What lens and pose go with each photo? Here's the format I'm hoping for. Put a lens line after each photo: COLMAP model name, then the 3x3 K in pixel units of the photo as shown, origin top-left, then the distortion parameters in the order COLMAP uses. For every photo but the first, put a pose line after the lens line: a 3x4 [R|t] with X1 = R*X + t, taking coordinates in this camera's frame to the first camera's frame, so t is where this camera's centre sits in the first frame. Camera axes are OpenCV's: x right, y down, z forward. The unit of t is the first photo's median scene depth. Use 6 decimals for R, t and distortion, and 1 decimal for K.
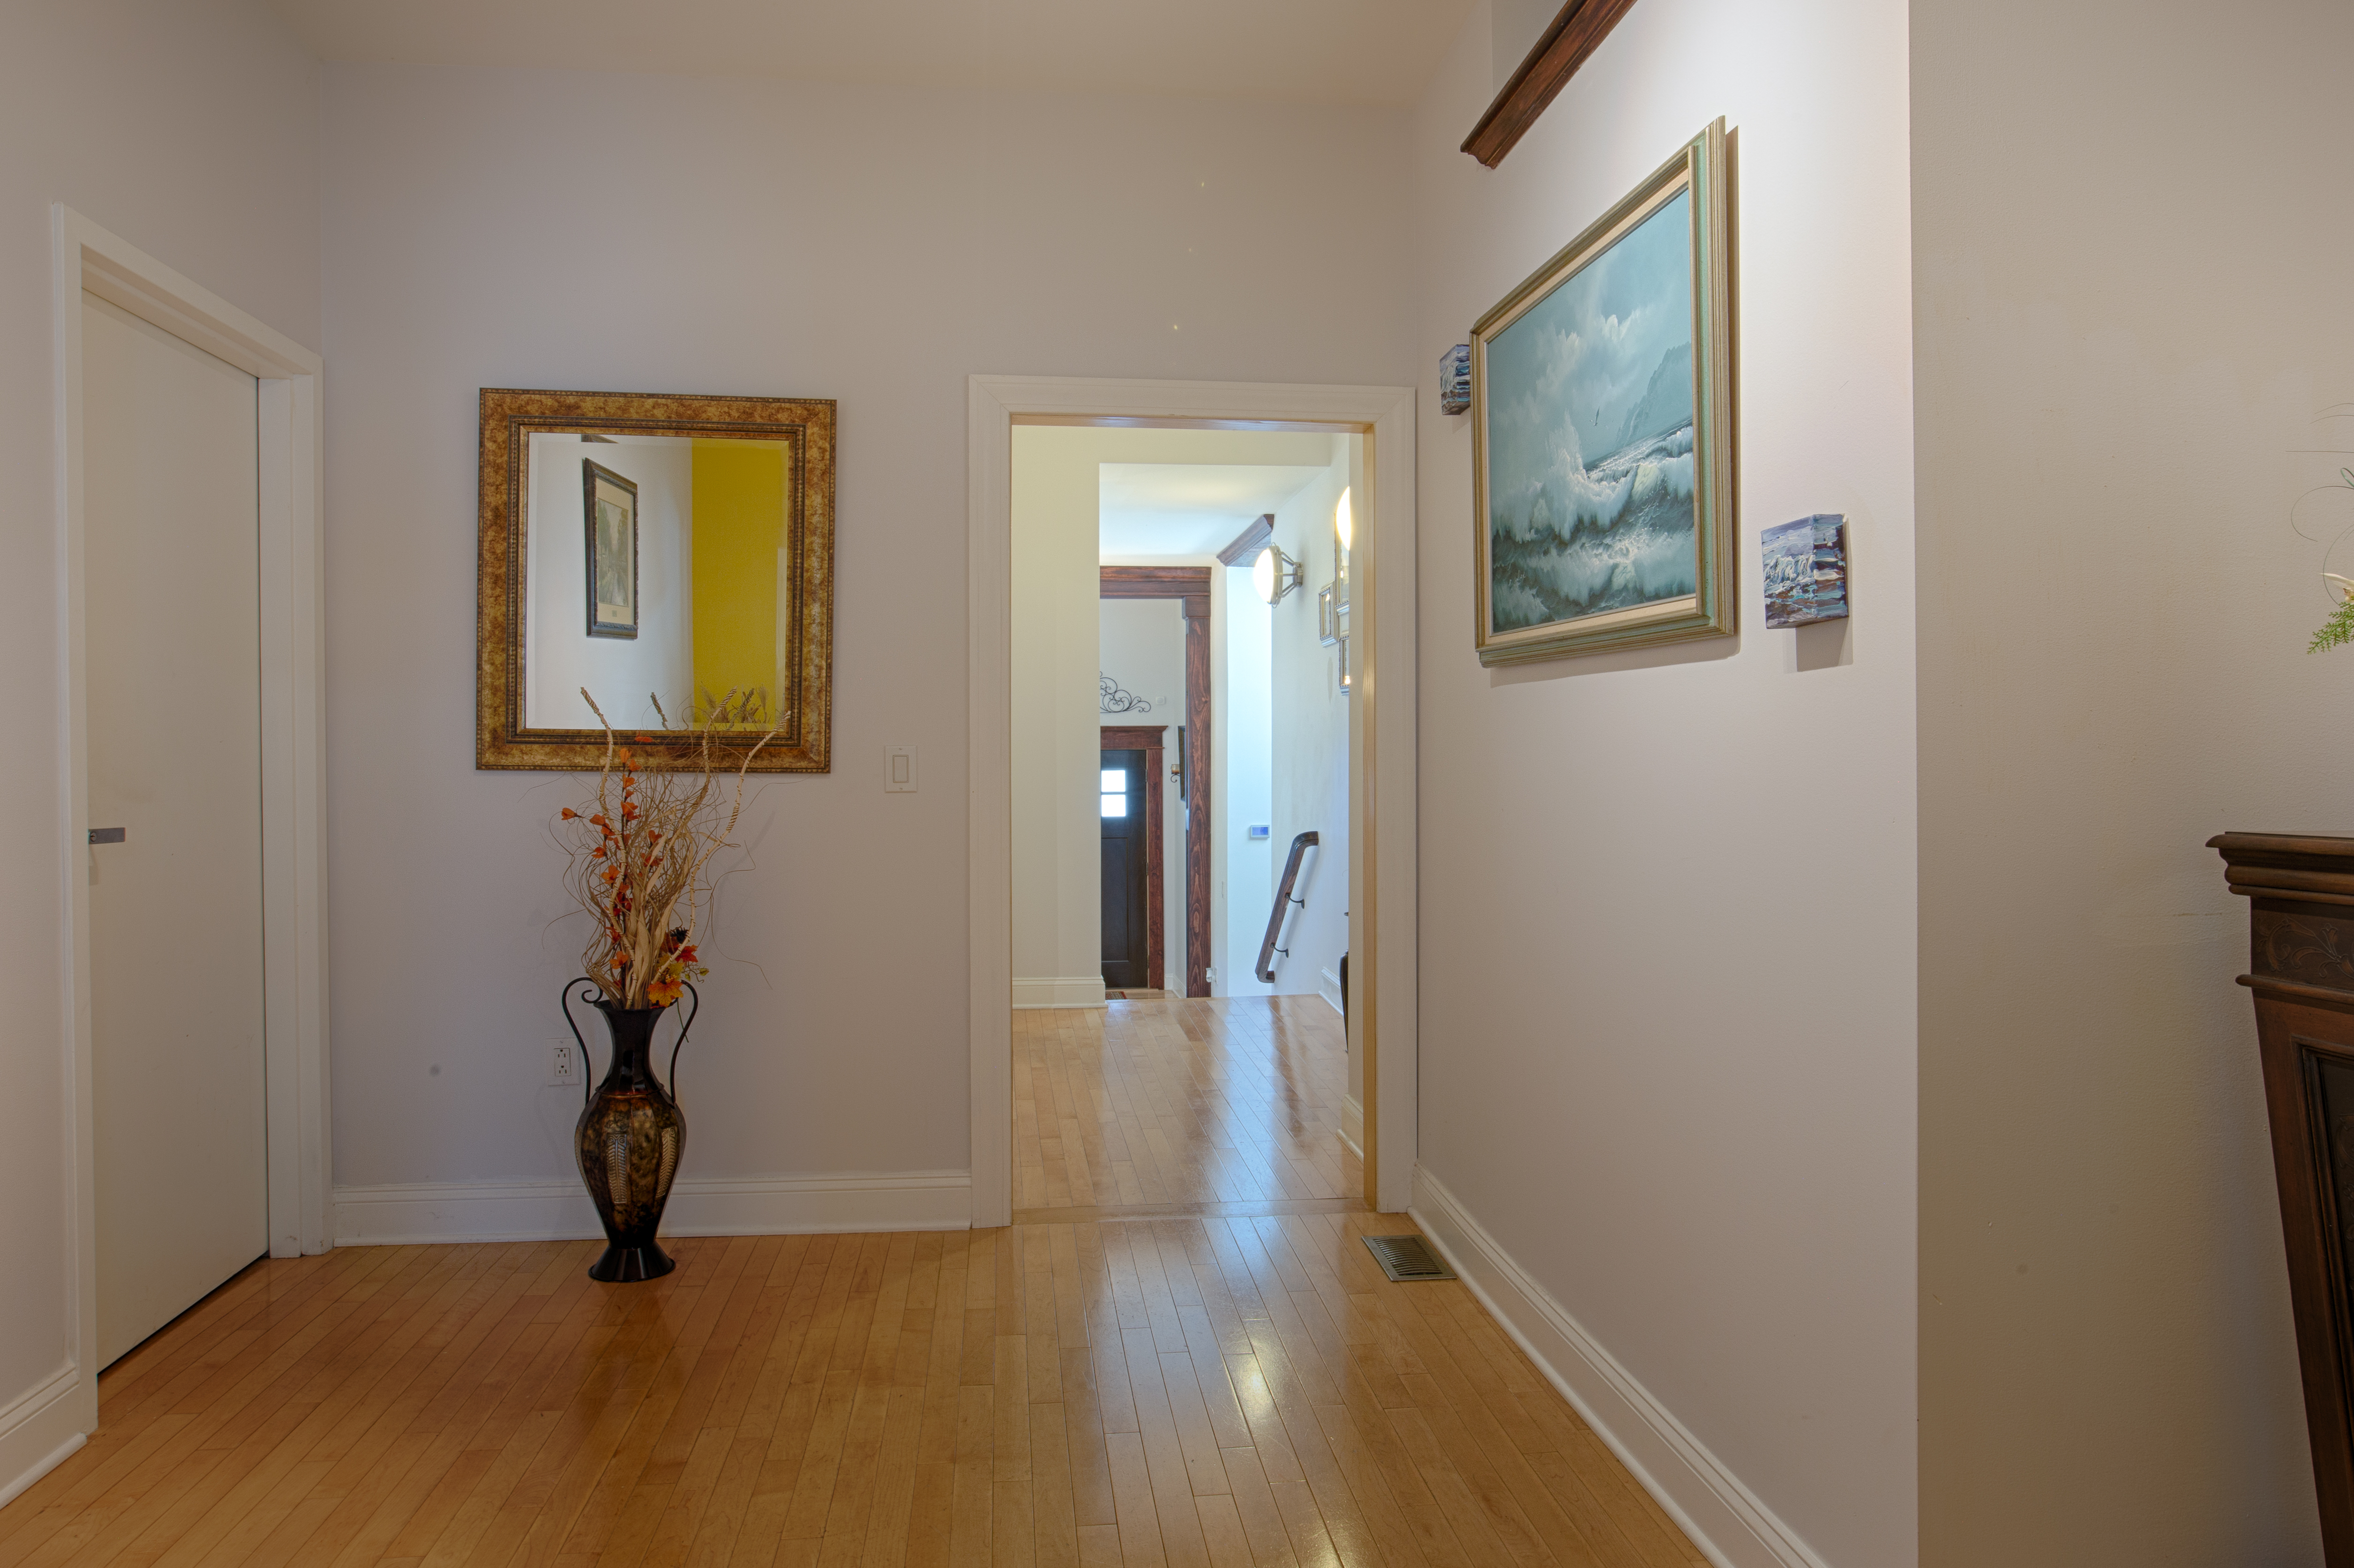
lens RADIAL K [[1430.8, 0, 1177.0], [0, 1430.8, 784.0], [0, 0, 1]] dist [0.000497, 0.000417]
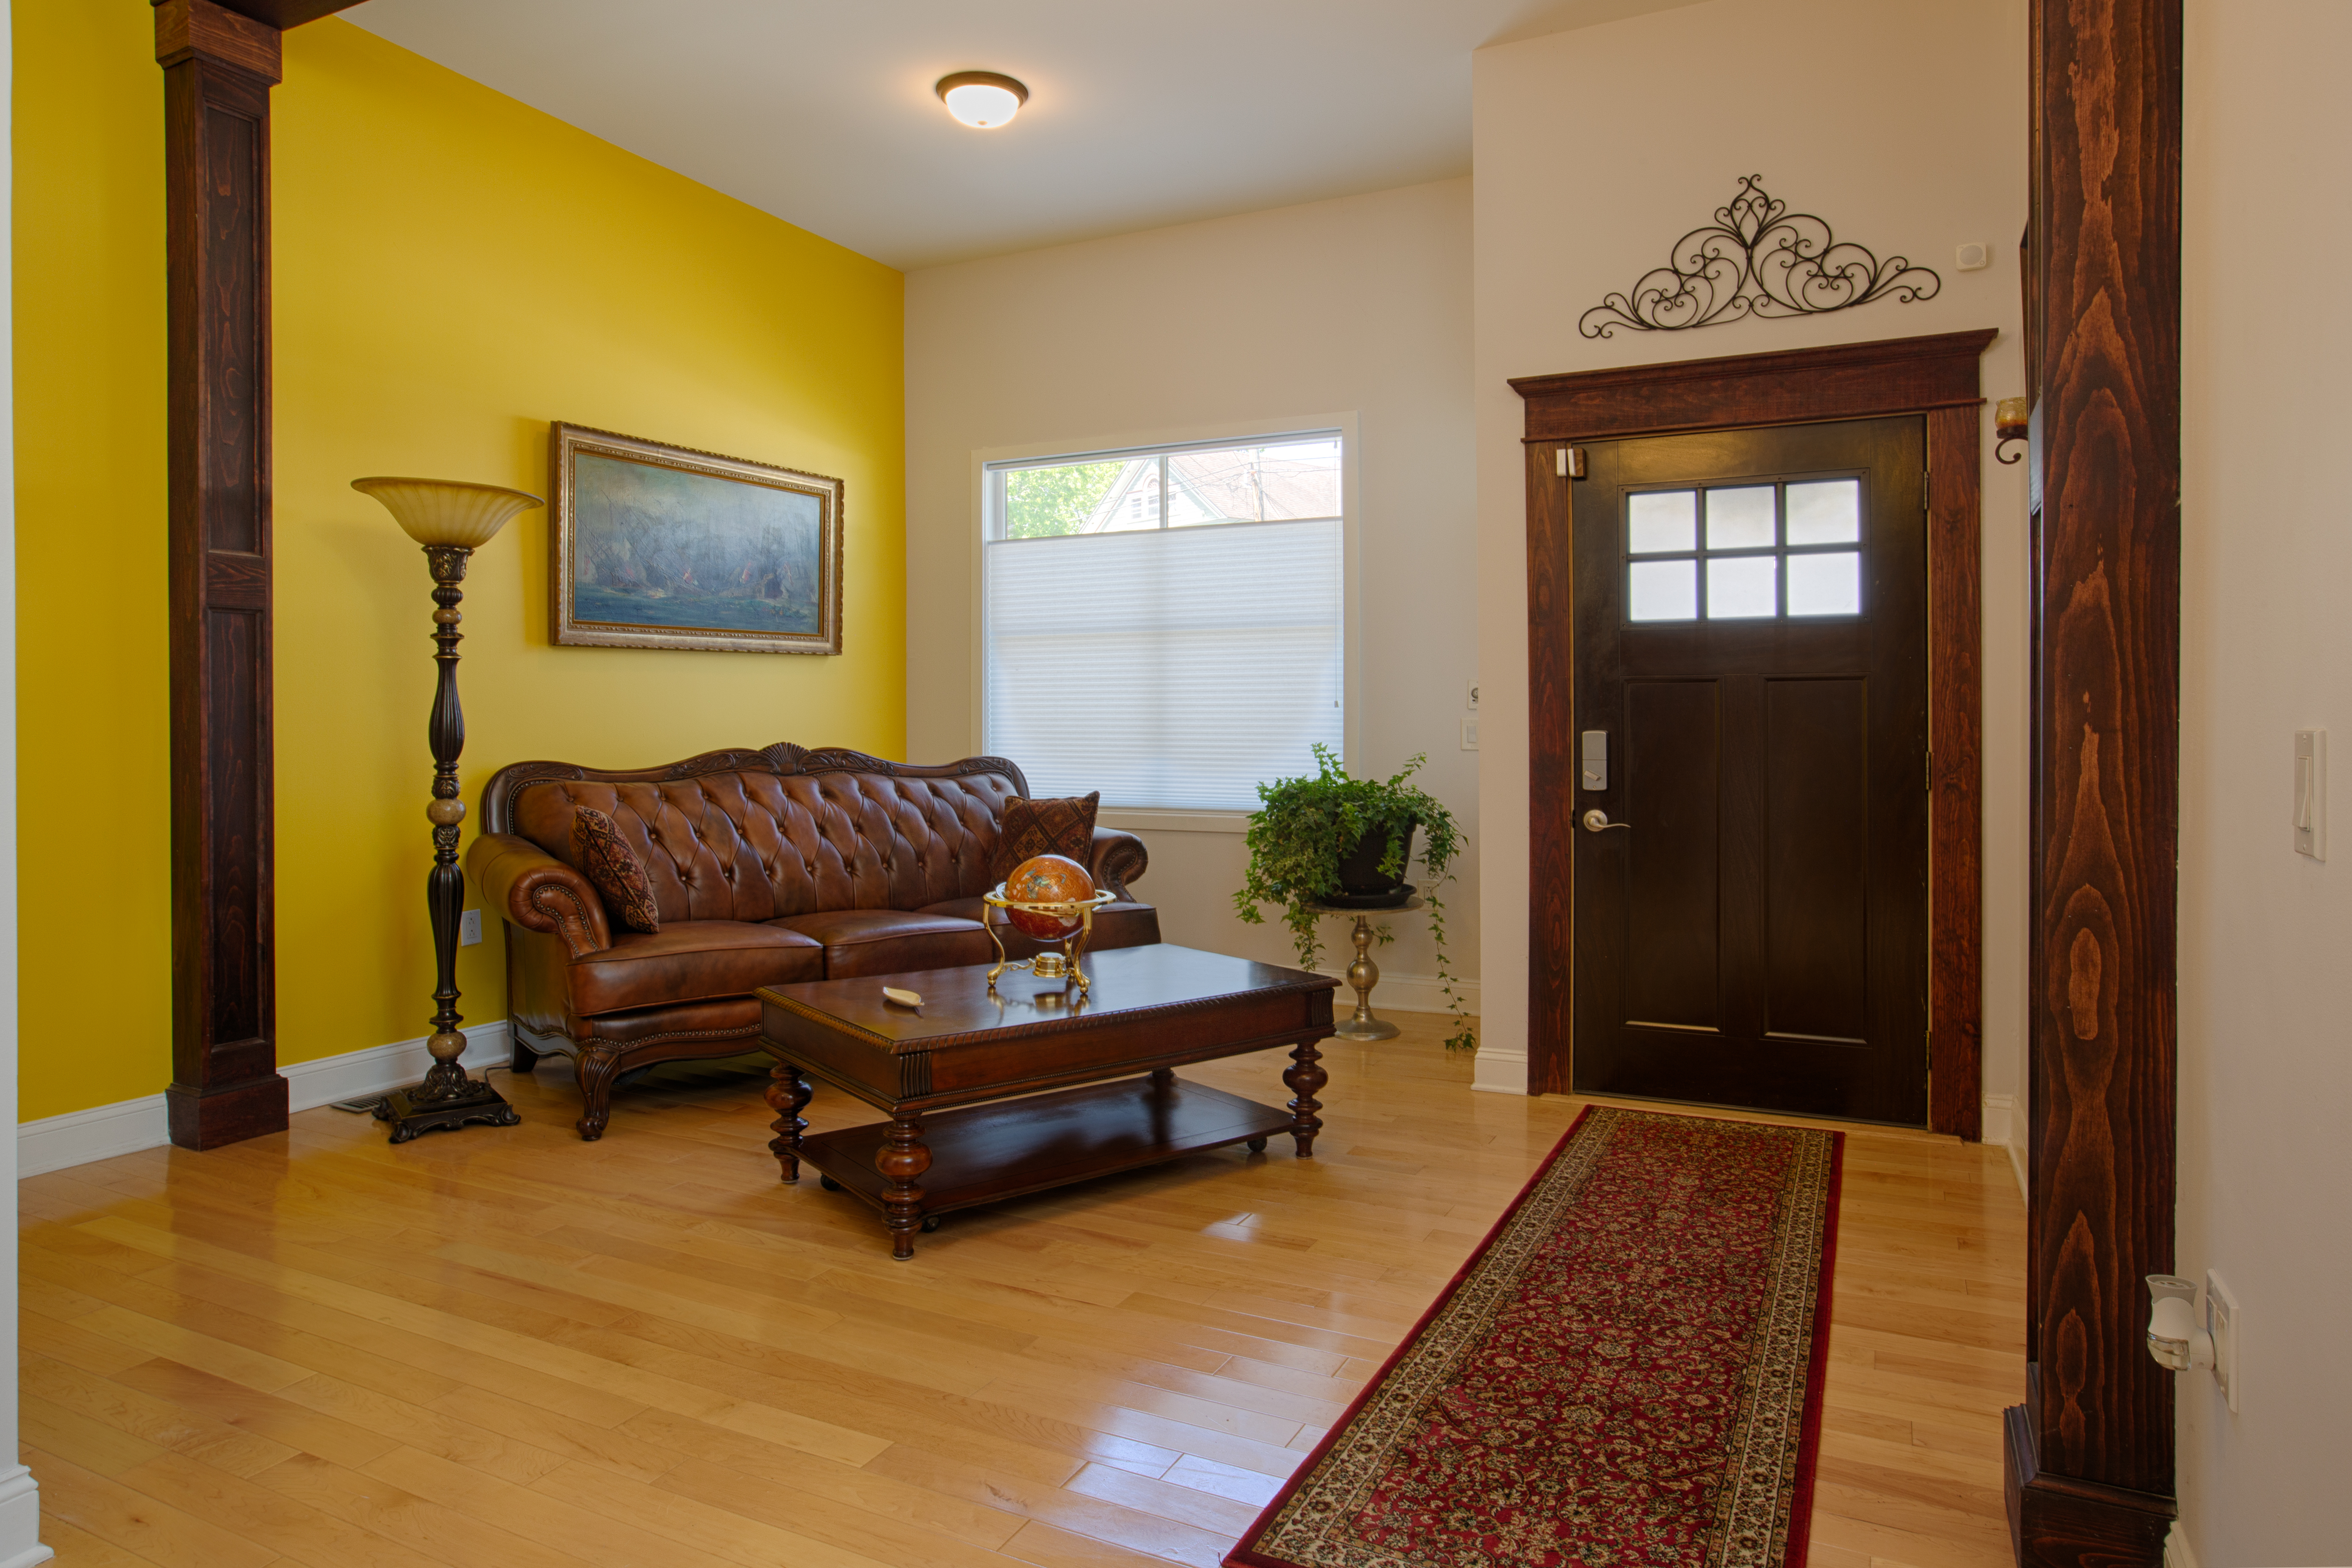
lens RADIAL K [[1447.1, 0, 1183.8], [0, 1447.1, 724.2], [0, 0, 1]] dist [-0.004613, -0.001702]
pose [[0.847078, 0.005981, -0.531434, 0.011276], [-0.010113, 0.999937, -0.004865, 0.052078], [0.531372, 0.009496, 0.847086, 0.625626]]
